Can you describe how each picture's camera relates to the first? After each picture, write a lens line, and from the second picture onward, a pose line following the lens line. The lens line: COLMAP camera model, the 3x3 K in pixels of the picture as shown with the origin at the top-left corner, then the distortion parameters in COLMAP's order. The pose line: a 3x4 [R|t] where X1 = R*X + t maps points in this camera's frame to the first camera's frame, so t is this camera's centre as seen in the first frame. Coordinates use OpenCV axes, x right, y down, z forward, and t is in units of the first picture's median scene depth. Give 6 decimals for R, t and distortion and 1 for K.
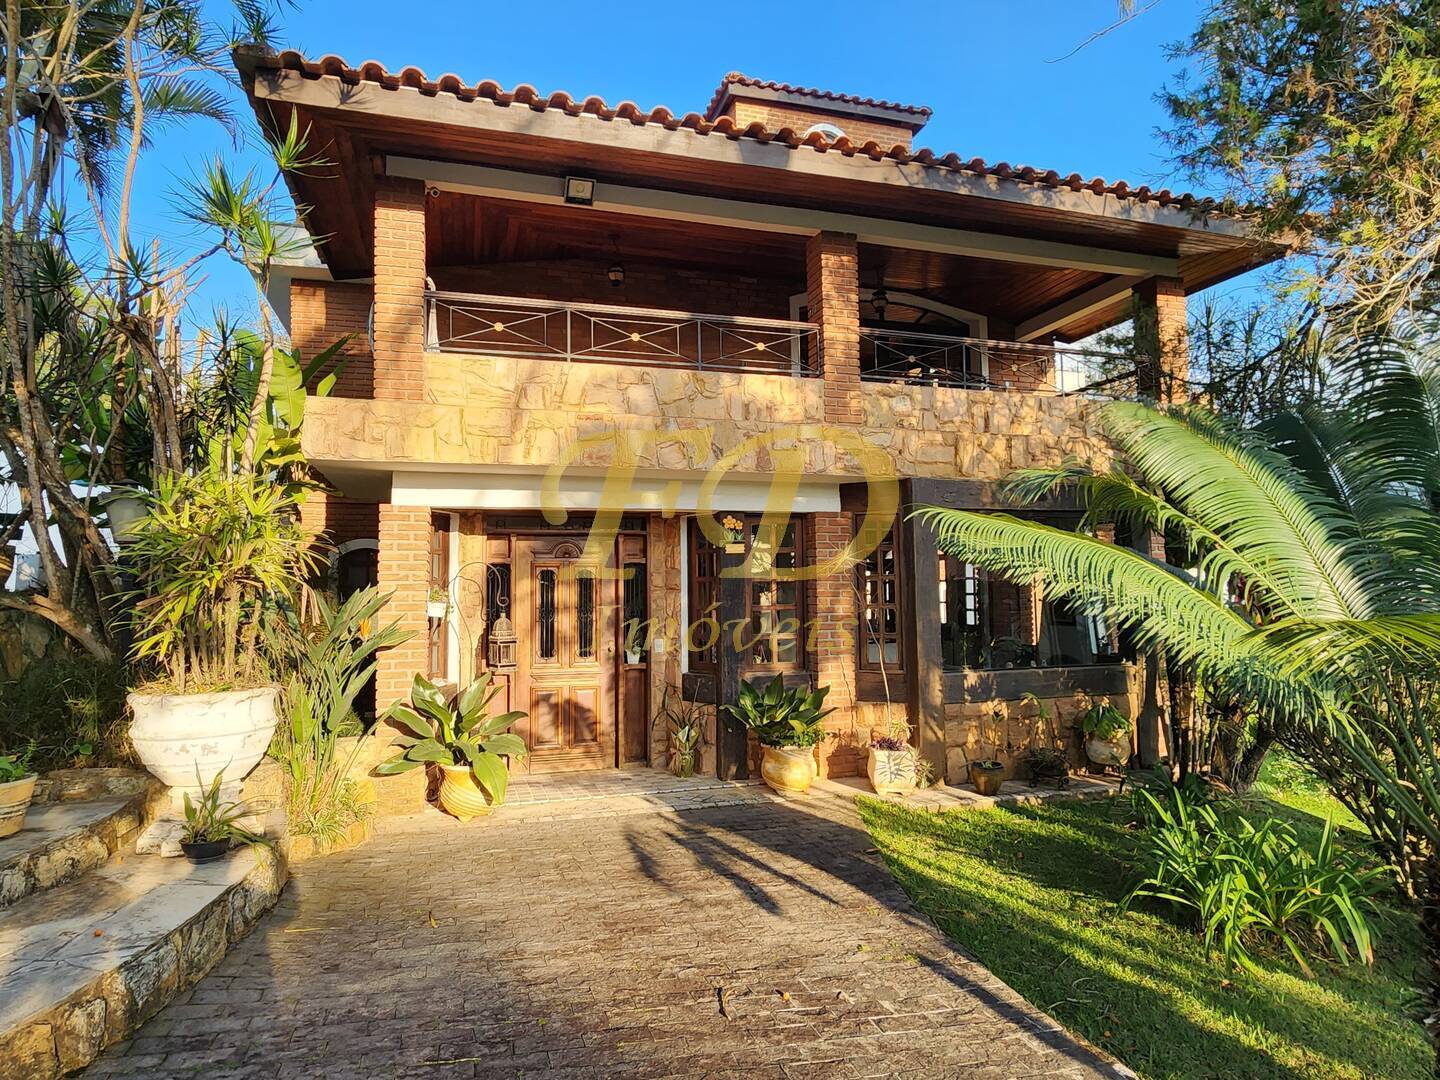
lens RADIAL K [[863.9, 0, 719.0], [0, 863.9, 532.5], [0, 0, 1]] dist [0.000847, -0.002155]
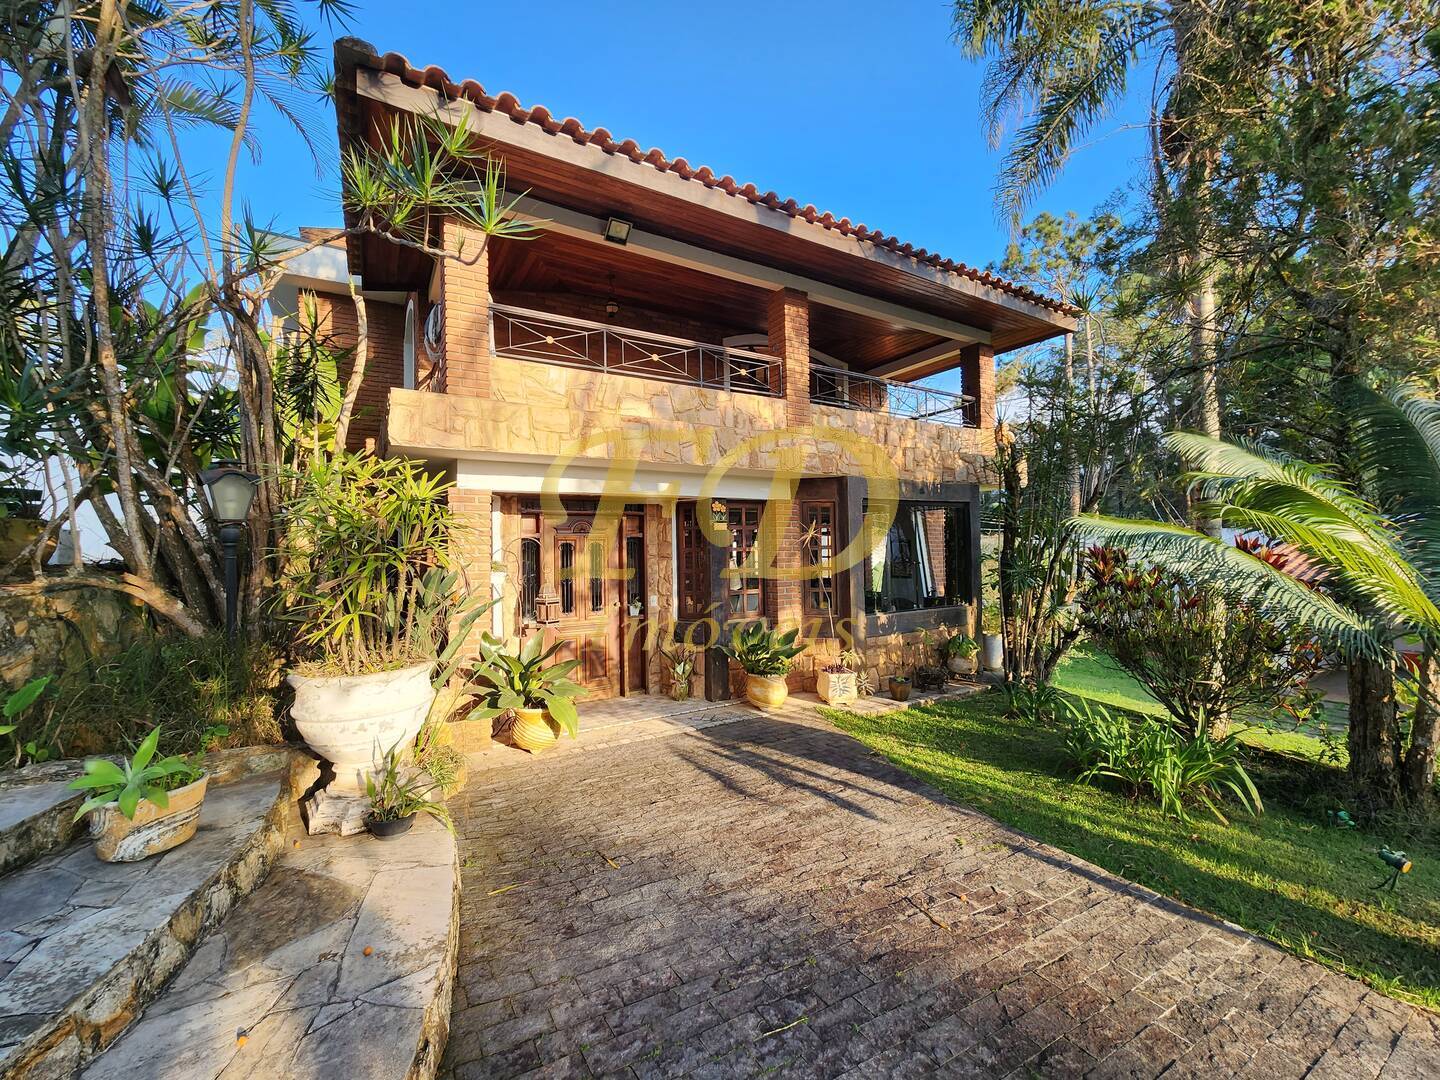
lens RADIAL K [[591.5, 0, 714.7], [0, 591.5, 538.8], [0, 0, 1]] dist [-0.001493, -0.000042]
pose [[0.971219, -0.000968, 0.238186, -0.214566], [-0.010177, 0.998910, 0.045557, -0.003685], [-0.237971, -0.046669, 0.970150, 0.135074]]
